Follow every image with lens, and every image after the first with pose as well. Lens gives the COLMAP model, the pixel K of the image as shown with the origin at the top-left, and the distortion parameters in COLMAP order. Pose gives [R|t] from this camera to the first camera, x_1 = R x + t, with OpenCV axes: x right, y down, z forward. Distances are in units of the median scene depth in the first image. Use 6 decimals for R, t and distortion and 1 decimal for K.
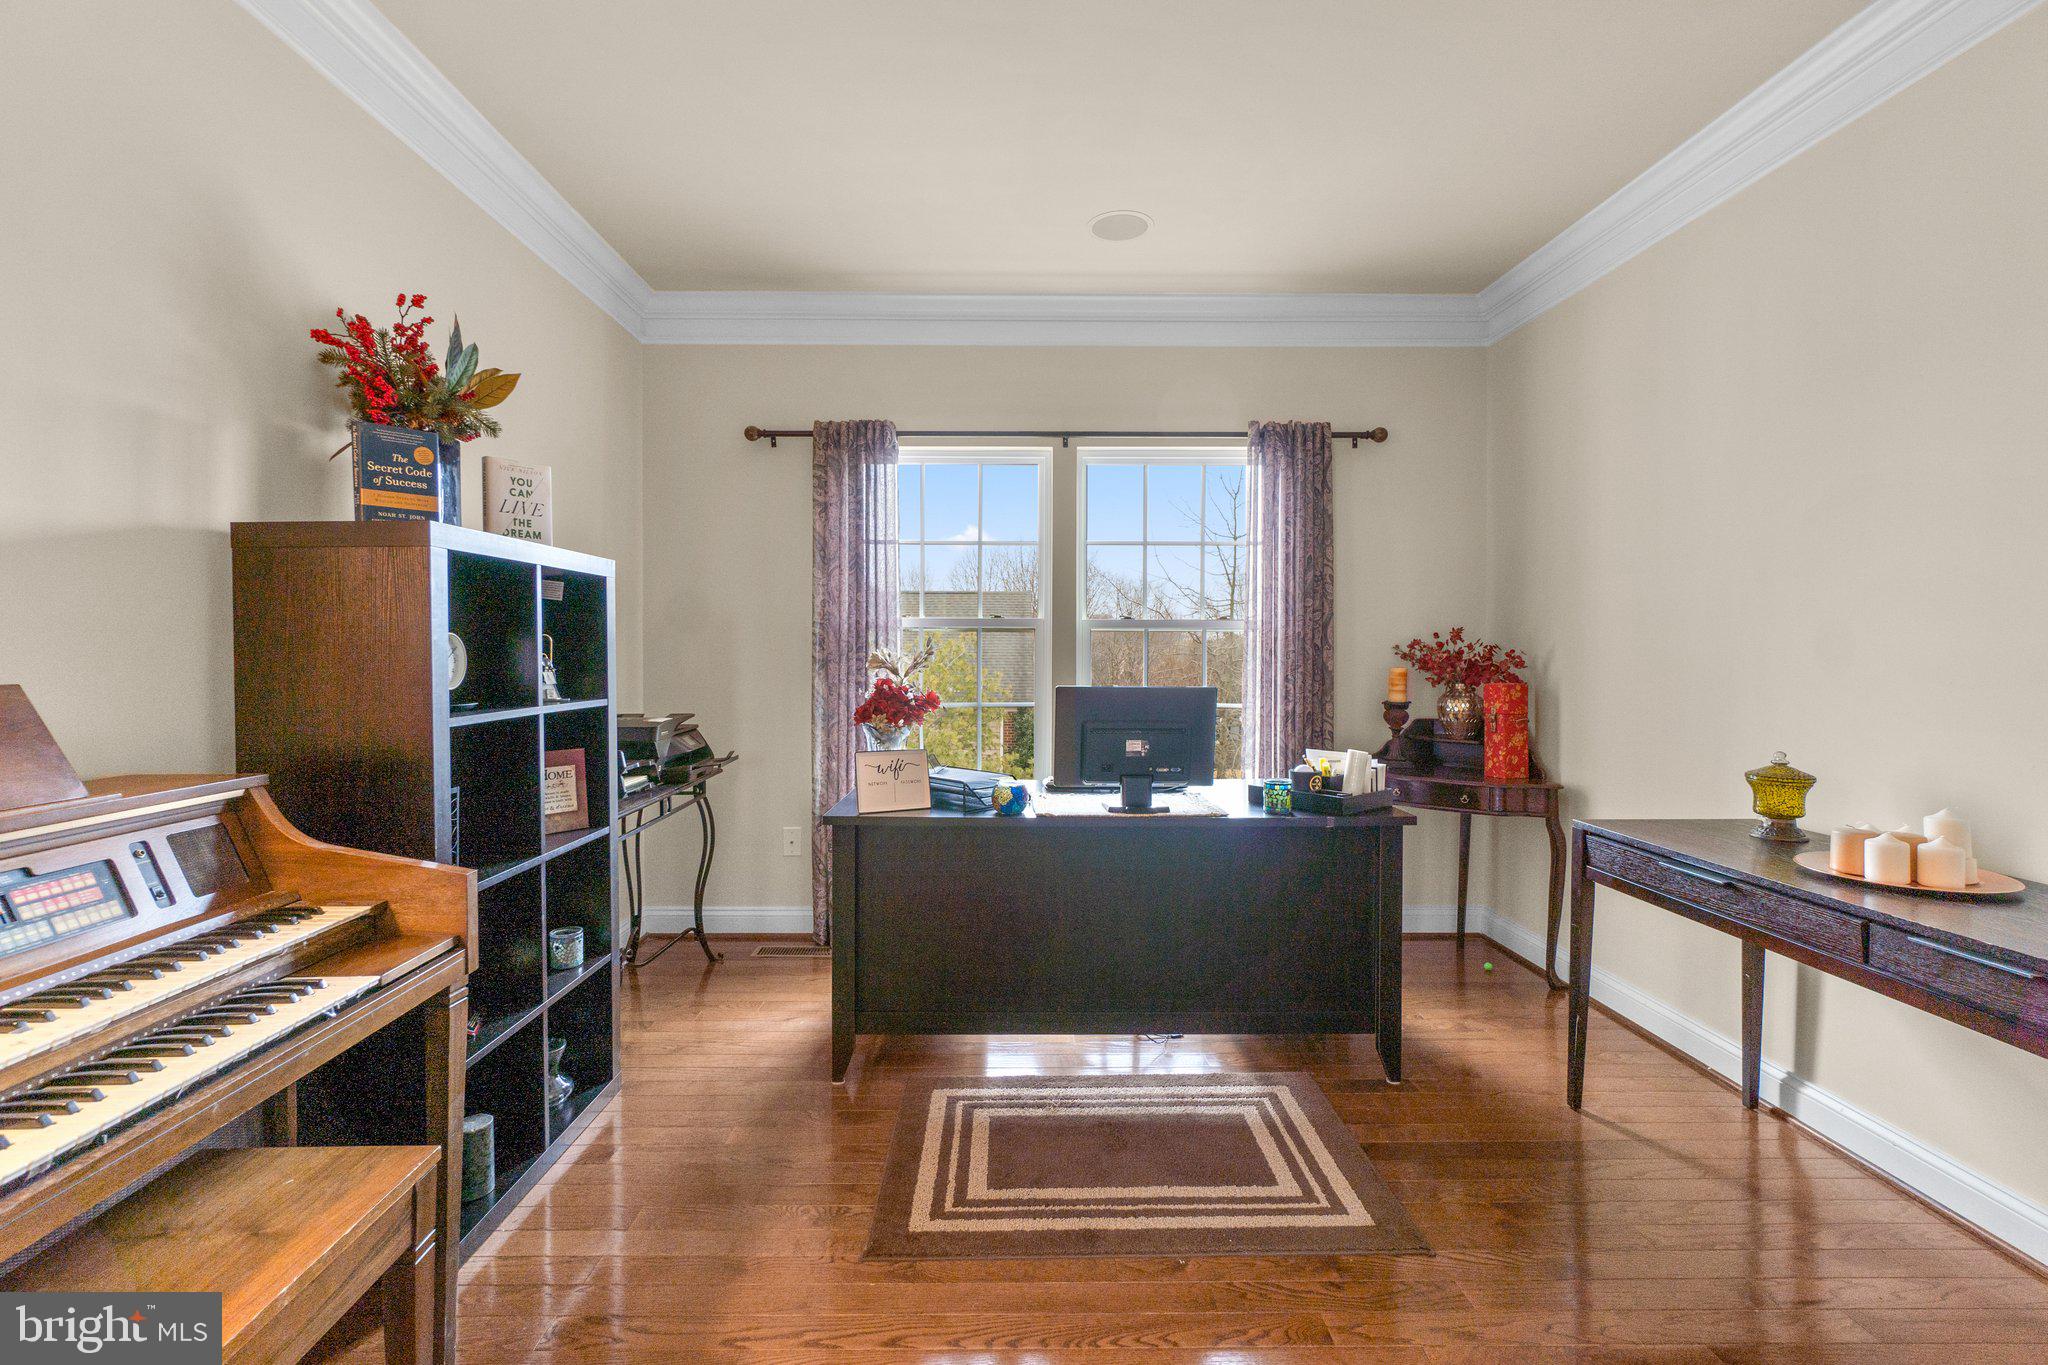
lens RADIAL K [[888.2, 0, 1020.2], [0, 888.2, 670.3], [0, 0, 1]] dist [-0.004361, 0.000438]
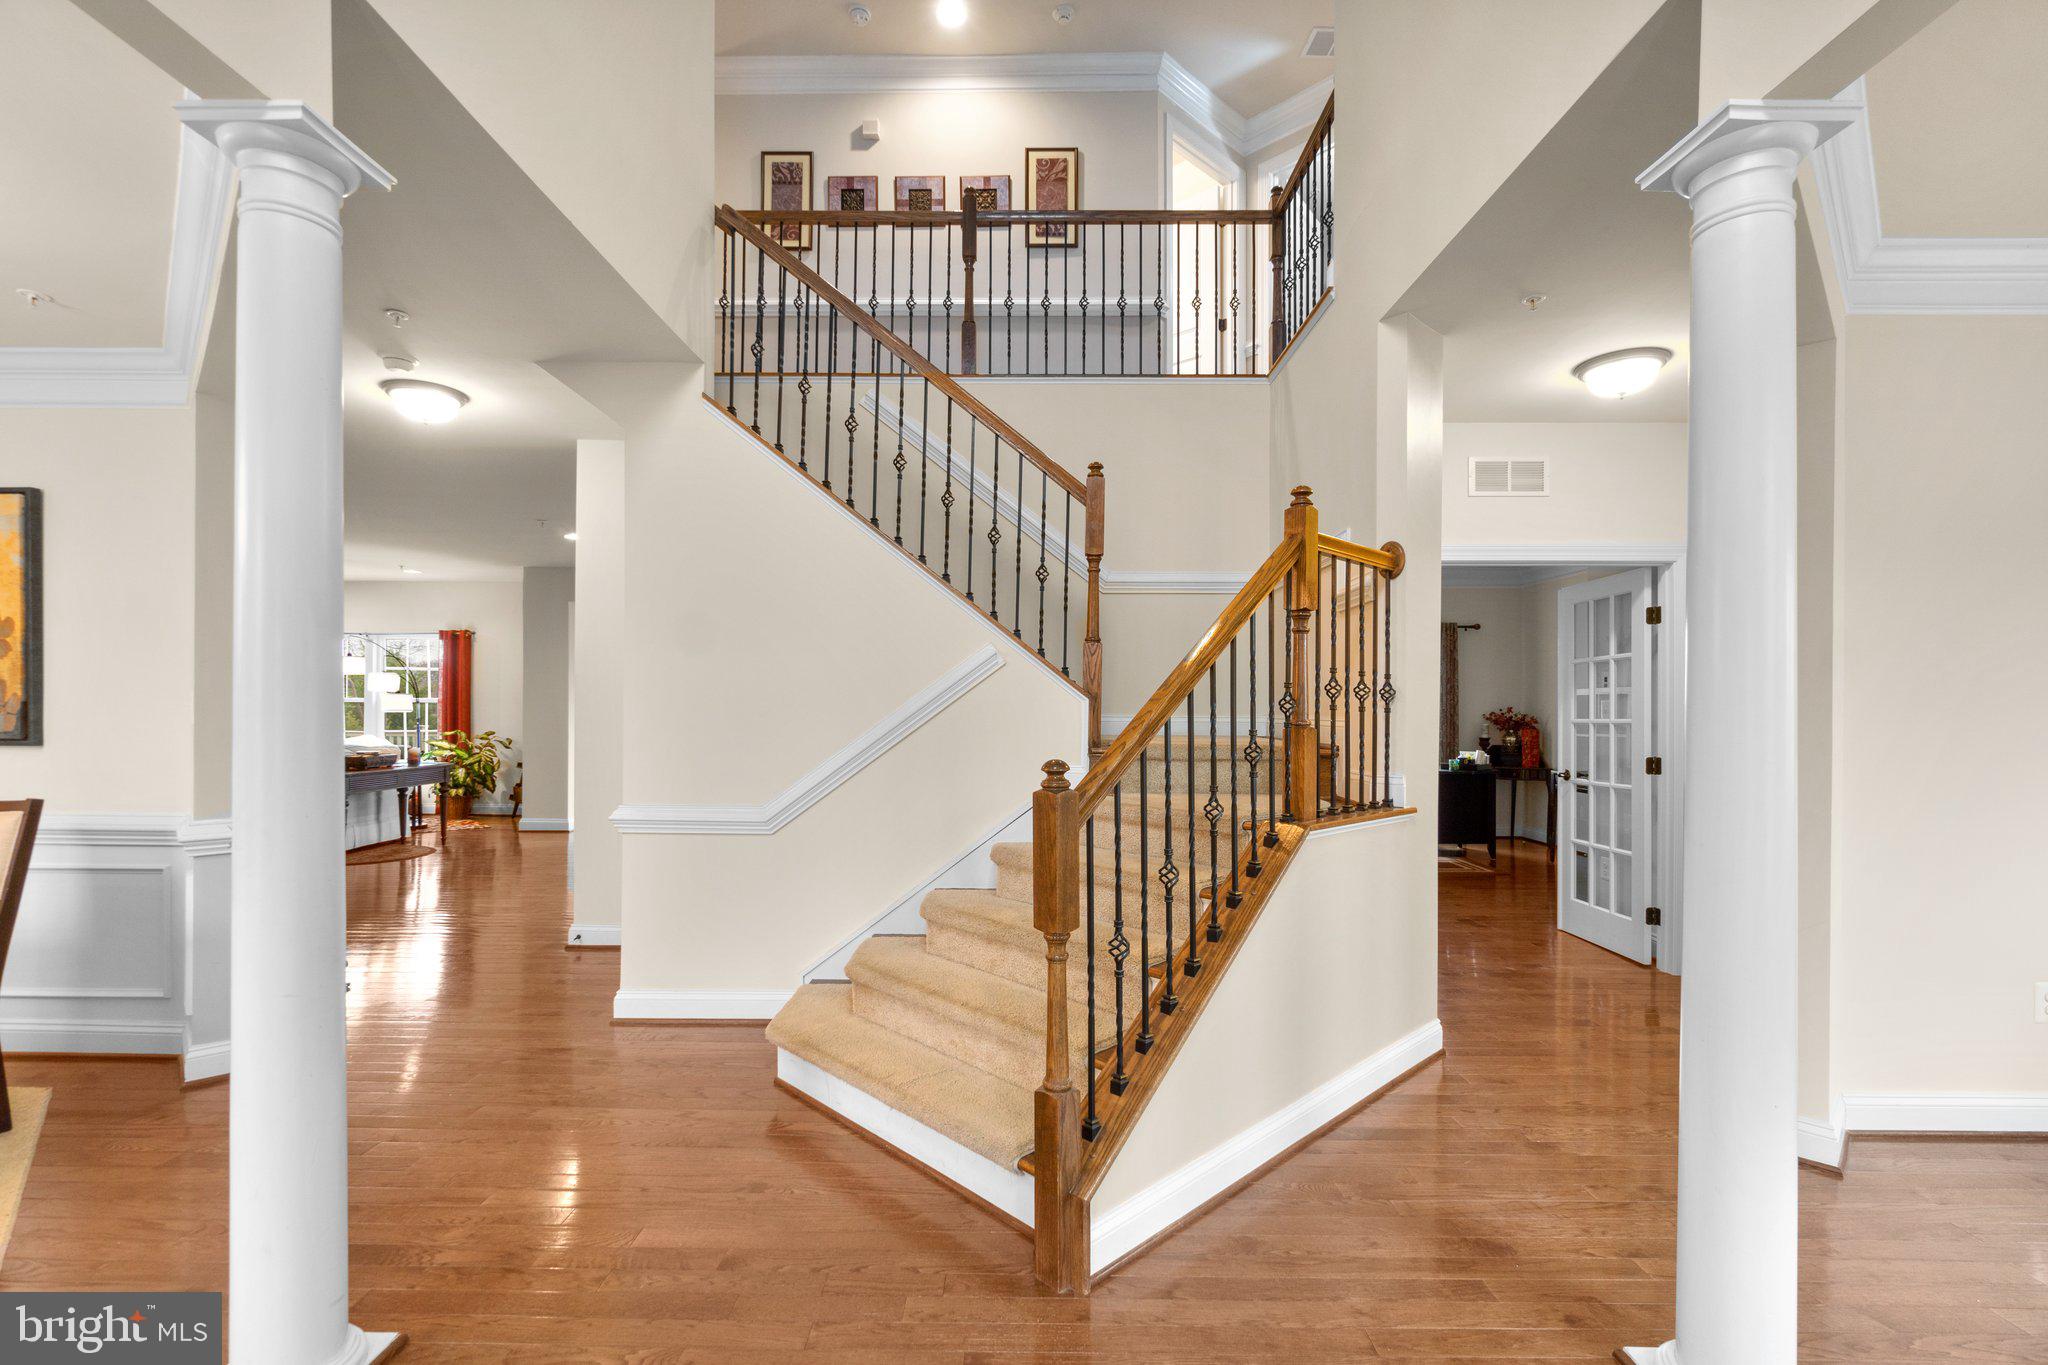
lens RADIAL K [[888.2, 0, 1024.1], [0, 888.2, 698.5], [0, 0, 1]] dist [-0.004361, 0.000438]
pose [[0.999624, 0.008410, -0.026097, -0.833283], [-0.009180, 0.999521, -0.029550, 0.012953], [0.025836, 0.029778, 0.999223, -1.573080]]
